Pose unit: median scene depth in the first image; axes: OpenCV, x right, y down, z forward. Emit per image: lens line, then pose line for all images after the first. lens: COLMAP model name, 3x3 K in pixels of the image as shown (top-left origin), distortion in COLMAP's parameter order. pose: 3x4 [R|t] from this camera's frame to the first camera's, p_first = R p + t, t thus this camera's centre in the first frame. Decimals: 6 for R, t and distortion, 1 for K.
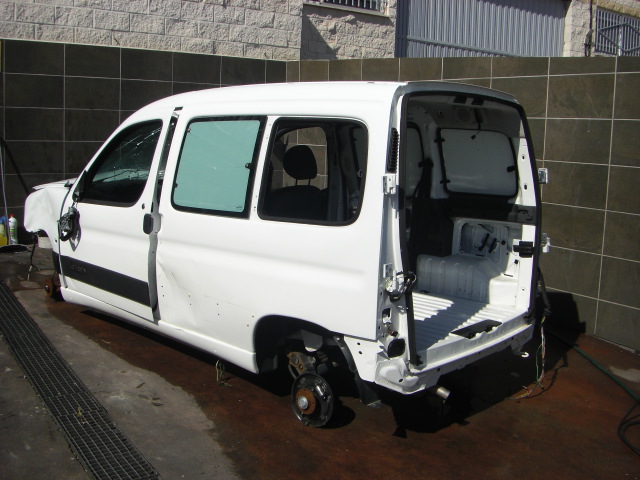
lens RADIAL K [[711.4, 0, 318.5], [0, 711.4, 236.8], [0, 0, 1]] dist [-0.155974, 0.000000]
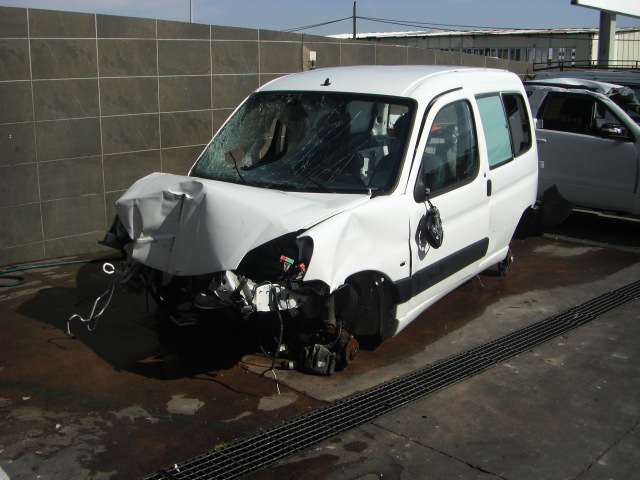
lens RADIAL K [[711.4, 0, 319.4], [0, 711.4, 239.8], [0, 0, 1]] dist [-0.155974, 0.000000]
pose [[-0.162189, -0.266300, 0.950147, -1.115024], [0.142976, 0.946392, 0.289654, -0.265751], [-0.976346, 0.182827, -0.115420, 1.183348]]
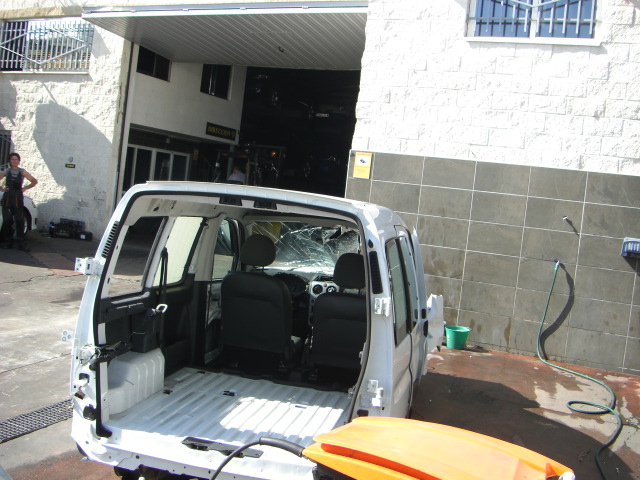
lens RADIAL K [[711.4, 0, 315.0], [0, 711.4, 242.0], [0, 0, 1]] dist [-0.155974, 0.000000]
pose [[0.517562, 0.076792, -0.852193, 0.787875], [-0.214937, 0.975698, -0.042617, -0.089624], [0.828210, 0.205225, 0.521489, 0.432719]]
